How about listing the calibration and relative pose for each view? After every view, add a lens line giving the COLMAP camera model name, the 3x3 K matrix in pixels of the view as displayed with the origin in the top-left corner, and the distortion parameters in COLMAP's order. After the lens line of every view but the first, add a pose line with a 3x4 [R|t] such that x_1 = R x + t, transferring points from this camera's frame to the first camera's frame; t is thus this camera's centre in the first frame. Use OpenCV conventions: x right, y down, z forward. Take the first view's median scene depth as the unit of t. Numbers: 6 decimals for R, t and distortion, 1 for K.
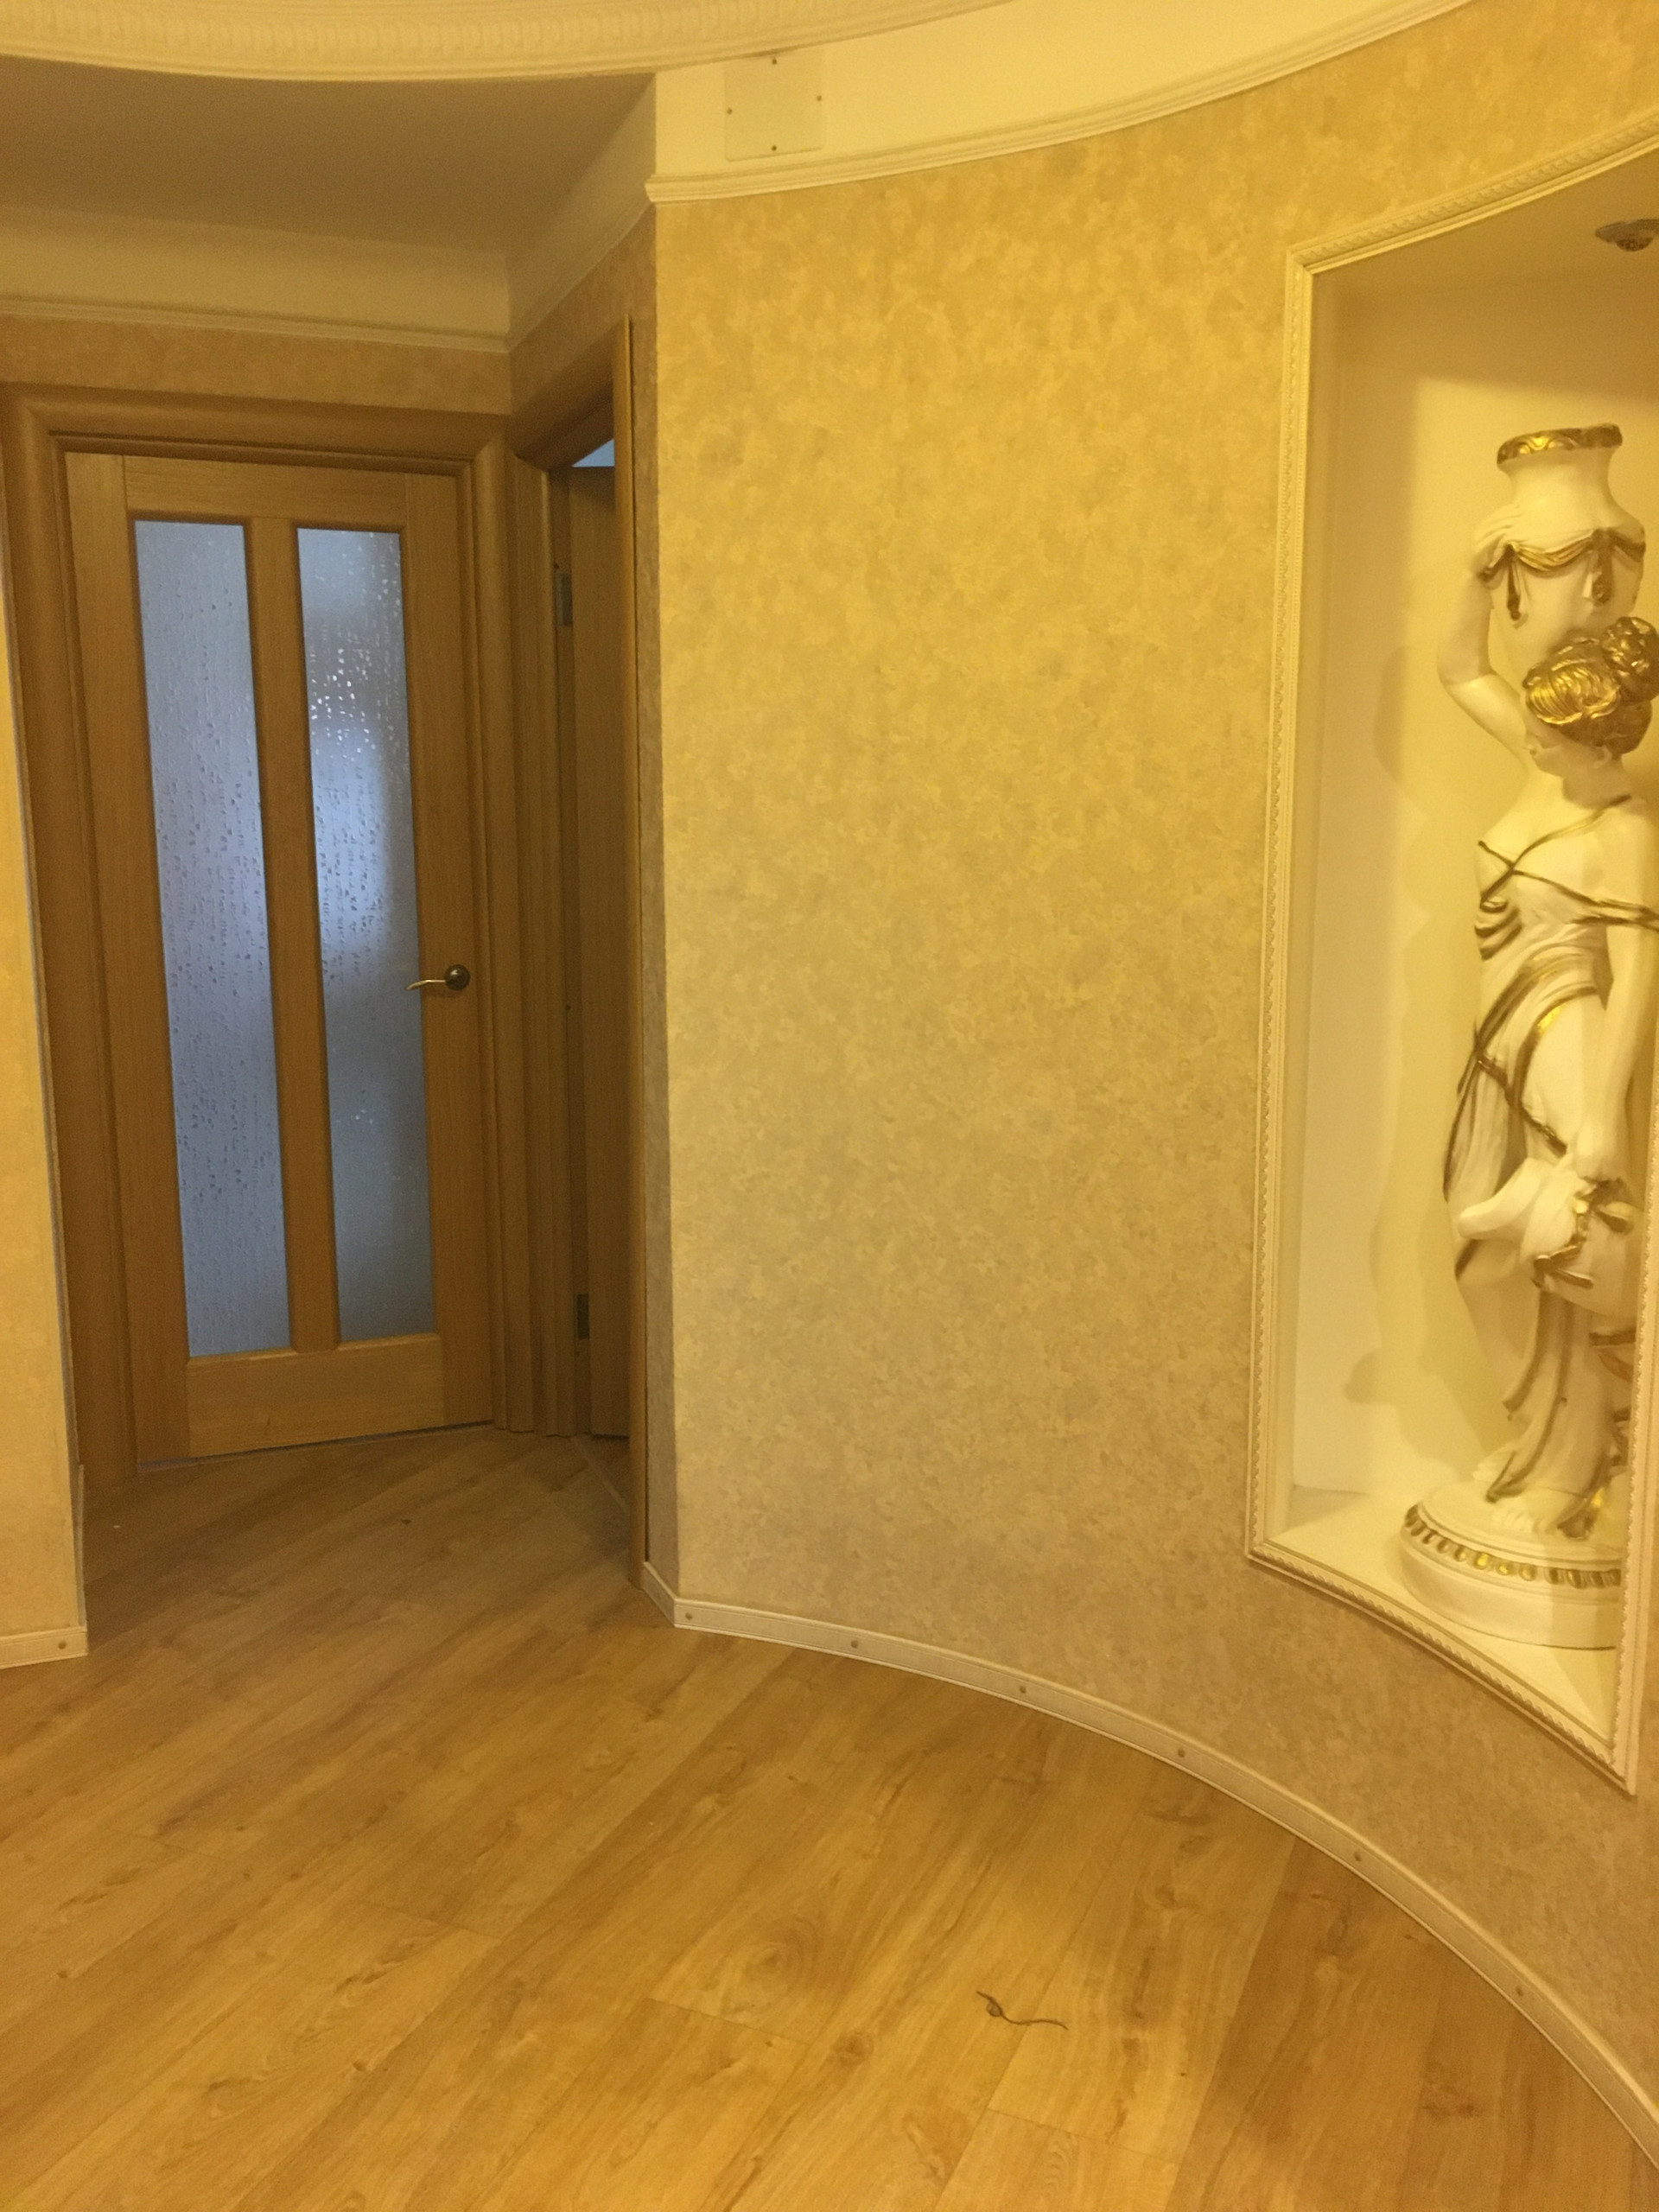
lens RADIAL K [[1892.0, 0, 833.3], [0, 1892.0, 1100.0], [0, 0, 1]] dist [0.065591, -0.086155]
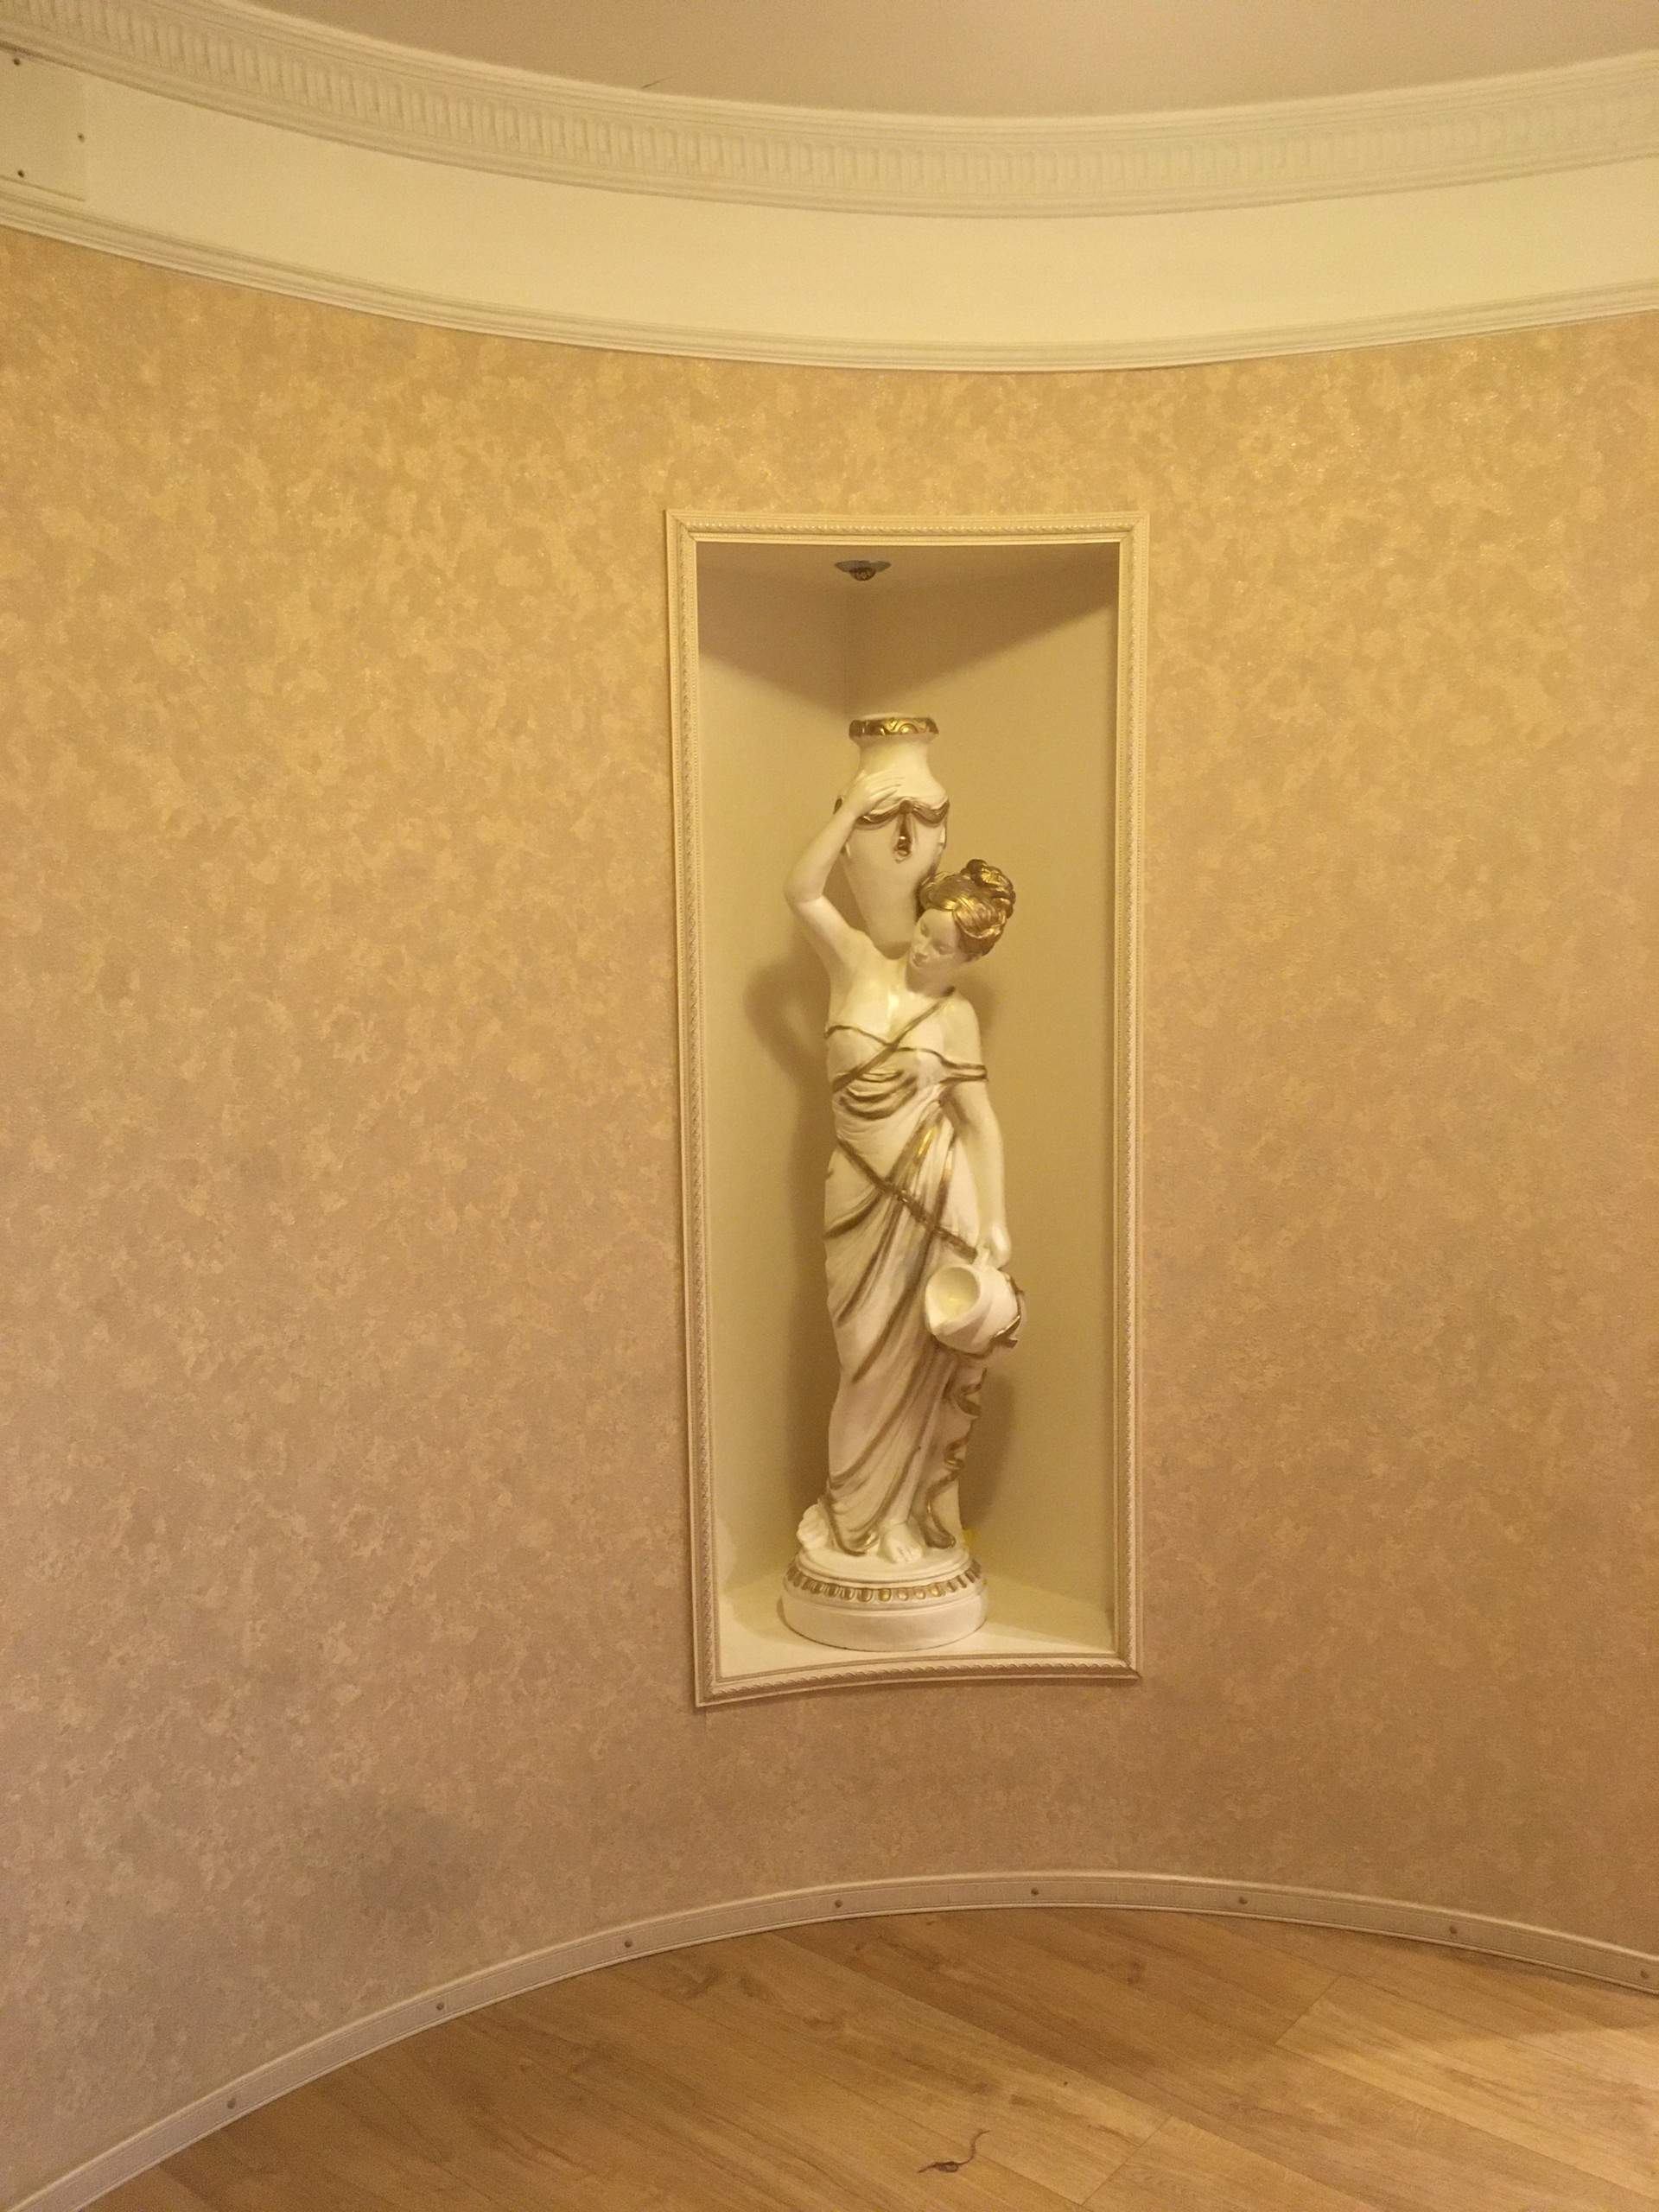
lens RADIAL K [[1892.0, 0, 831.5], [0, 1892.0, 1099.9], [0, 0, 1]] dist [0.065591, -0.086155]
pose [[0.279149, -0.109936, 0.953934, -0.761573], [0.168455, 0.983625, 0.064063, -0.153010], [-0.945356, 0.142812, 0.293097, 0.590923]]
